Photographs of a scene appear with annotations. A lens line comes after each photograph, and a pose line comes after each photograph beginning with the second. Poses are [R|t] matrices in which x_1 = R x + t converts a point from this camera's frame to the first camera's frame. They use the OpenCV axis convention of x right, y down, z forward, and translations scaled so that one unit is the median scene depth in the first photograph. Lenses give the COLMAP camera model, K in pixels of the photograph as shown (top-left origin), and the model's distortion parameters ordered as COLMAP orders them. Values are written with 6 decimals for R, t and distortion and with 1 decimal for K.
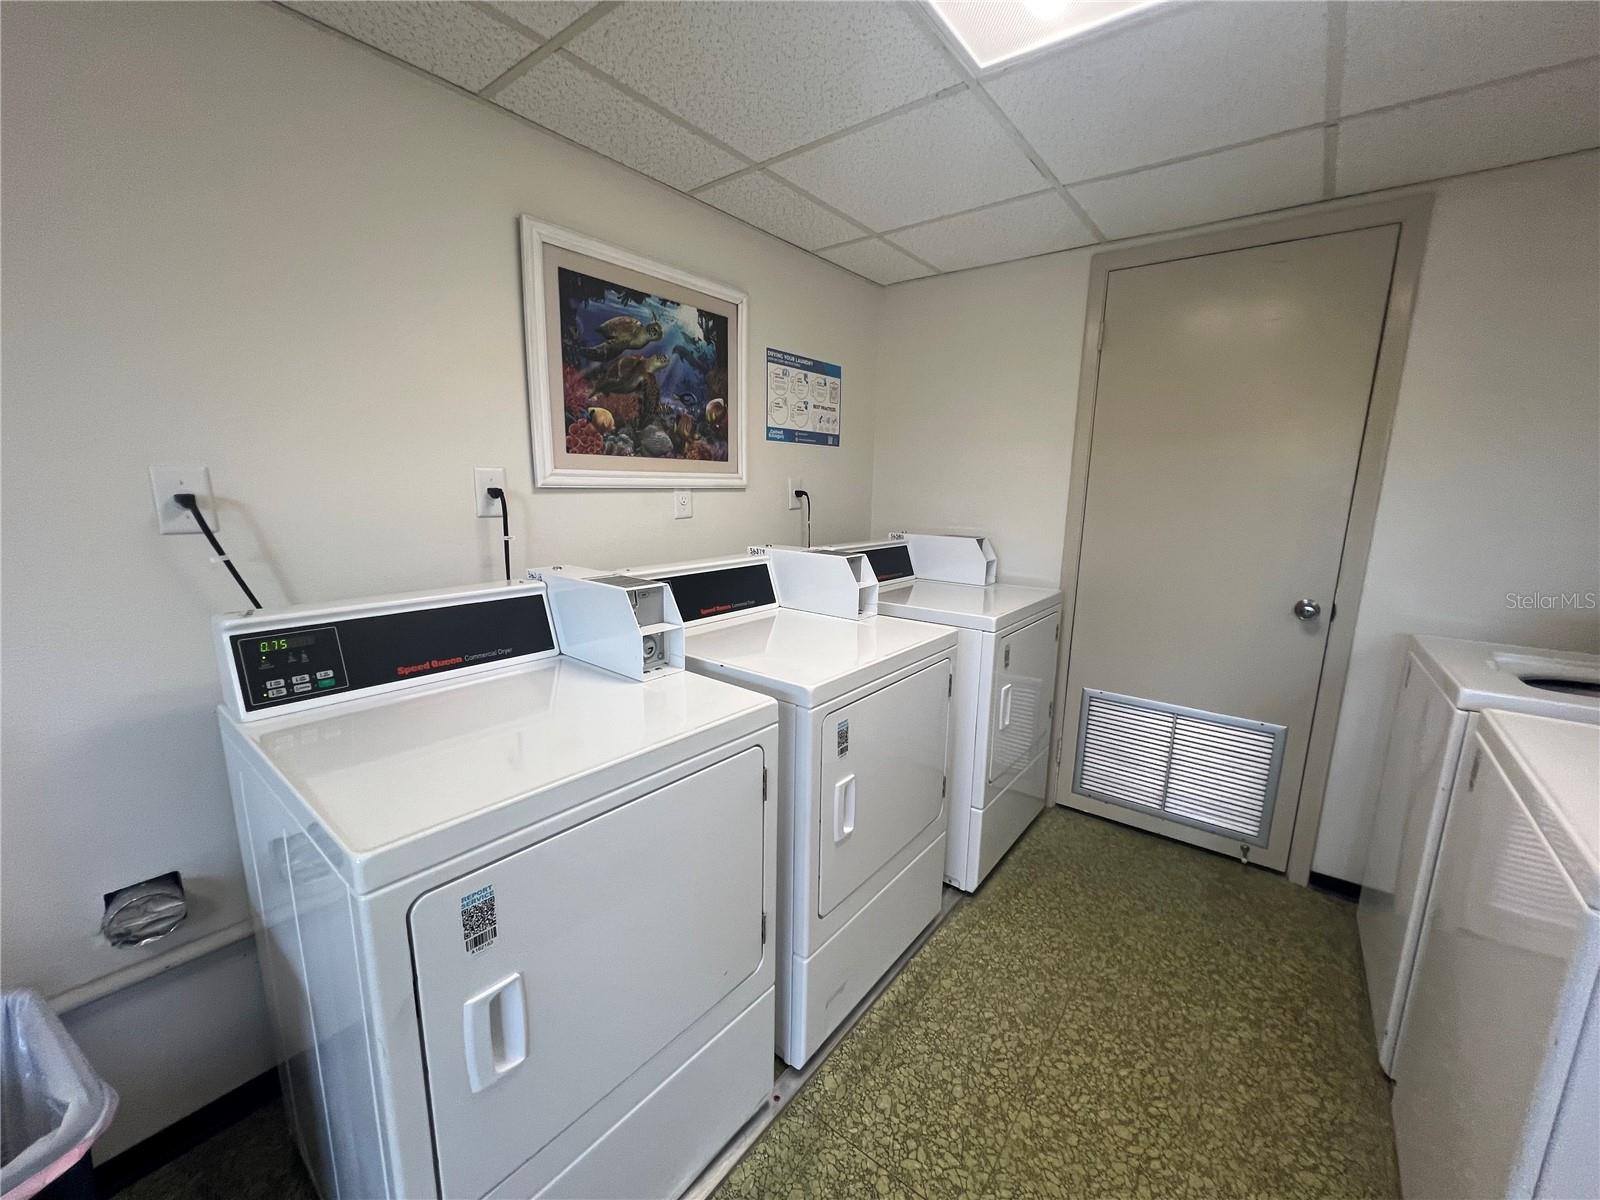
lens RADIAL K [[646.7, 0, 798.2], [0, 646.7, 601.2], [0, 0, 1]] dist [-0.001726, -0.000120]
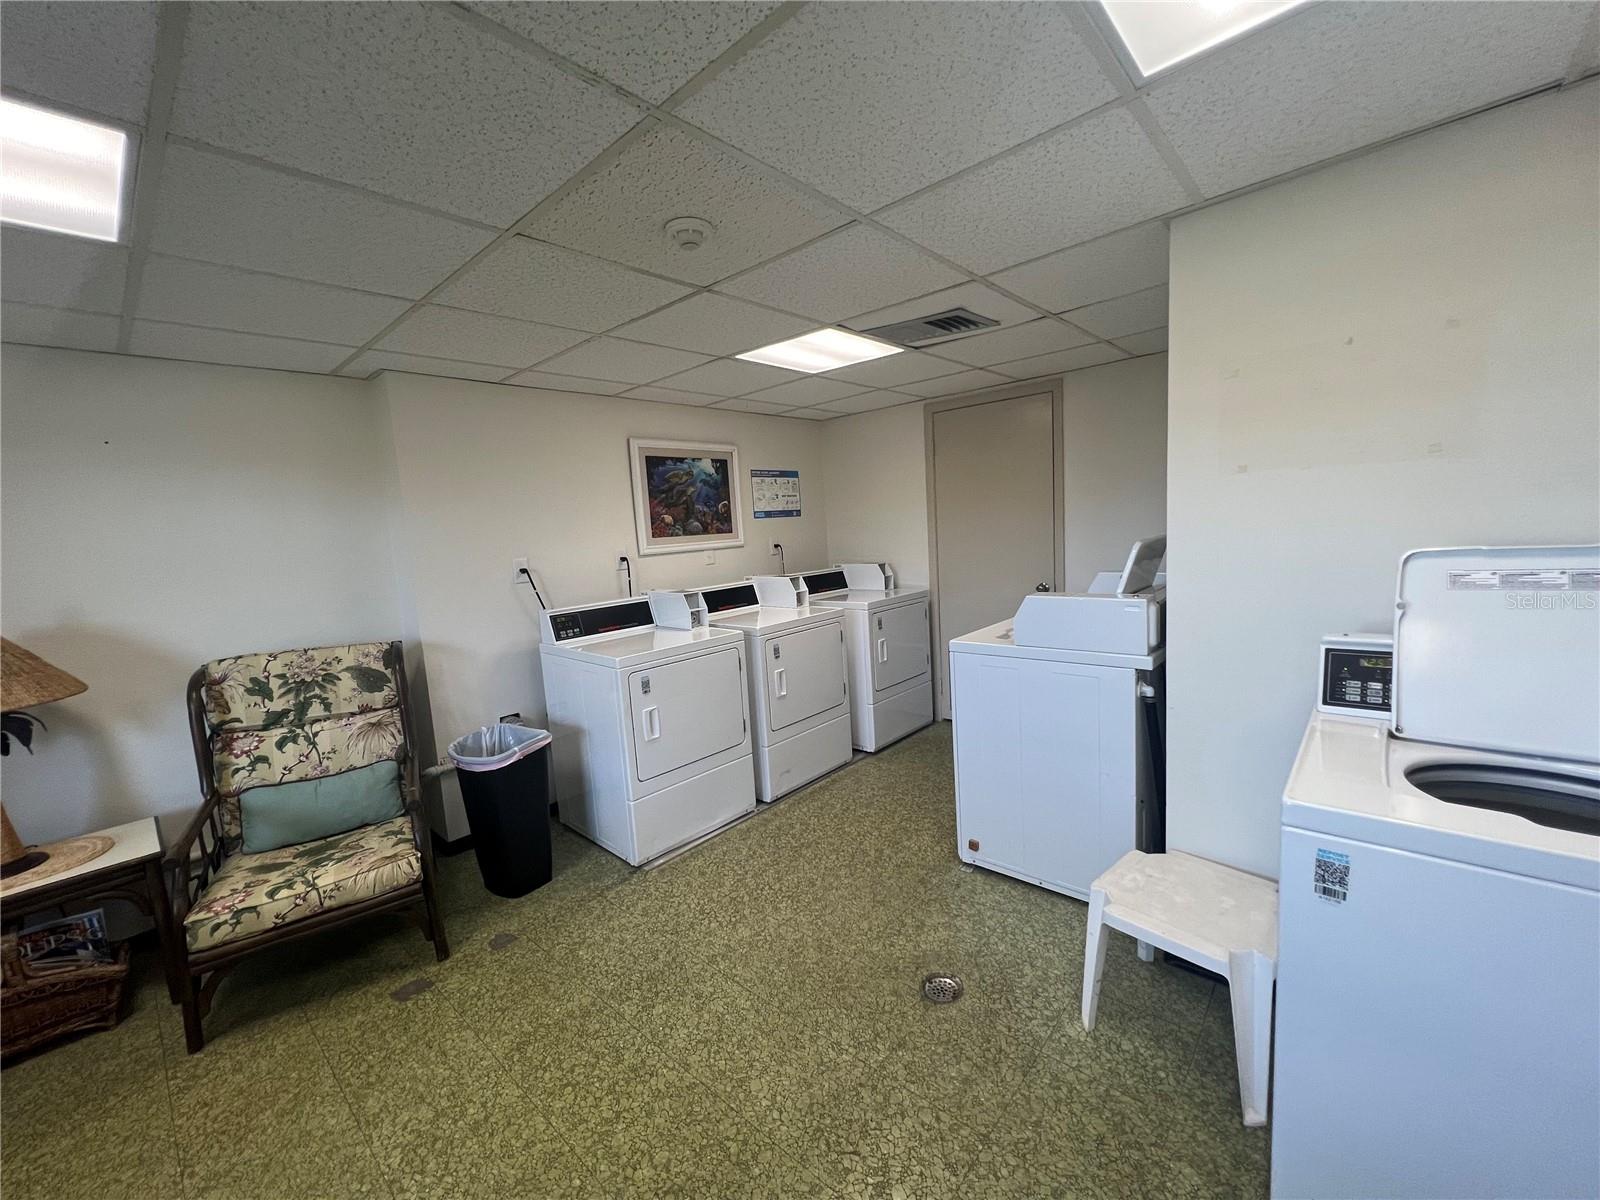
lens RADIAL K [[646.7, 0, 800.7], [0, 646.7, 602.7], [0, 0, 1]] dist [-0.001726, -0.000120]
pose [[0.994689, -0.068804, -0.076556, 0.252538], [0.064040, 0.995955, -0.063034, 0.135761], [0.080583, 0.057796, 0.995071, -0.974367]]
